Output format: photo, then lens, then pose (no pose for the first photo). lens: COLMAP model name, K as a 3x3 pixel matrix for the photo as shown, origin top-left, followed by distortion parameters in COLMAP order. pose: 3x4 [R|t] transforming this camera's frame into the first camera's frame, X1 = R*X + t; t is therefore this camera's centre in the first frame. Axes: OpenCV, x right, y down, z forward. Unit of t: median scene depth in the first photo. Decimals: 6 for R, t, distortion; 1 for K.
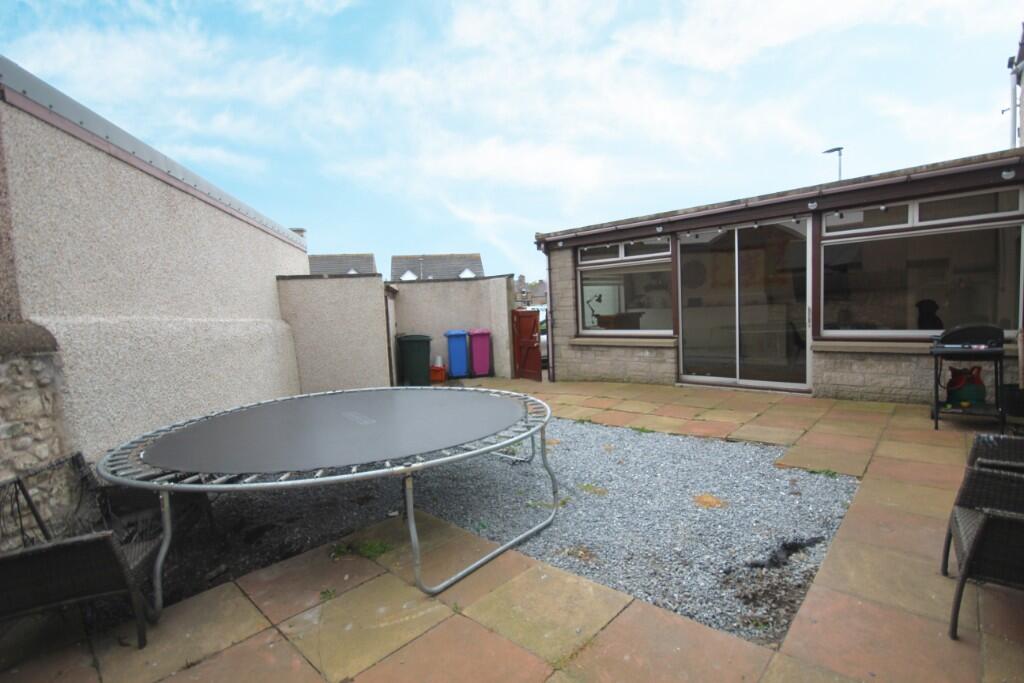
lens RADIAL K [[469.1, 0, 512.0], [0, 469.1, 341.5], [0, 0, 1]] dist [-0.000197, 0.000009]
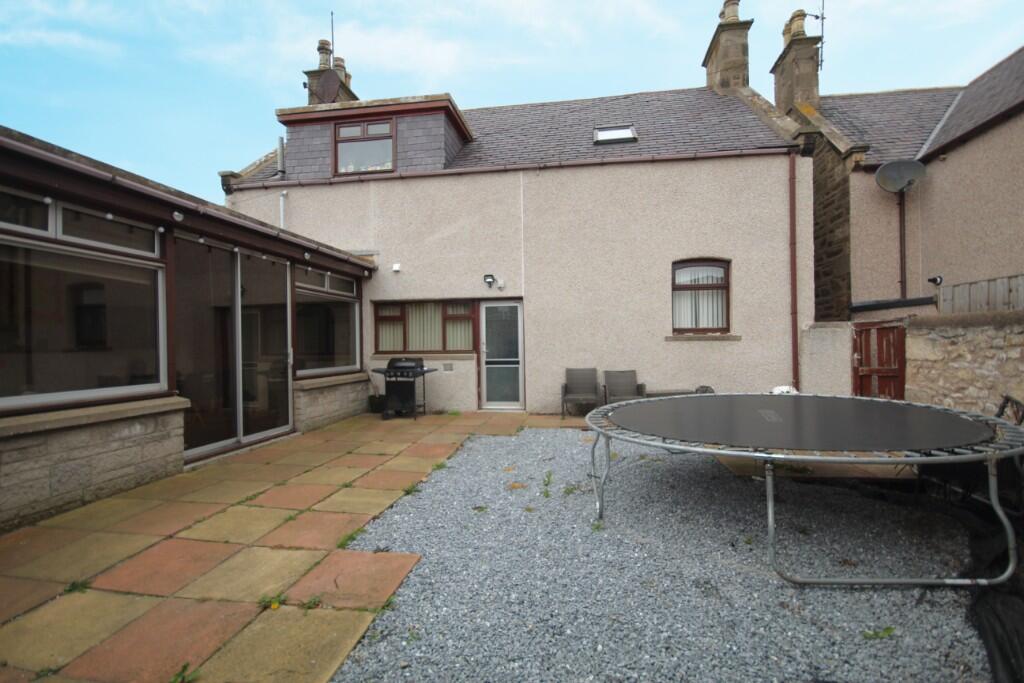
lens RADIAL K [[495.3, 0, 512.0], [0, 495.3, 341.5], [0, 0, 1]] dist [-0.000256, -0.000091]
pose [[-0.580523, 0.058920, 0.812109, -0.478670], [0.095502, 0.995421, -0.003952, -0.034574], [-0.808624, 0.075264, -0.583492, 1.105642]]
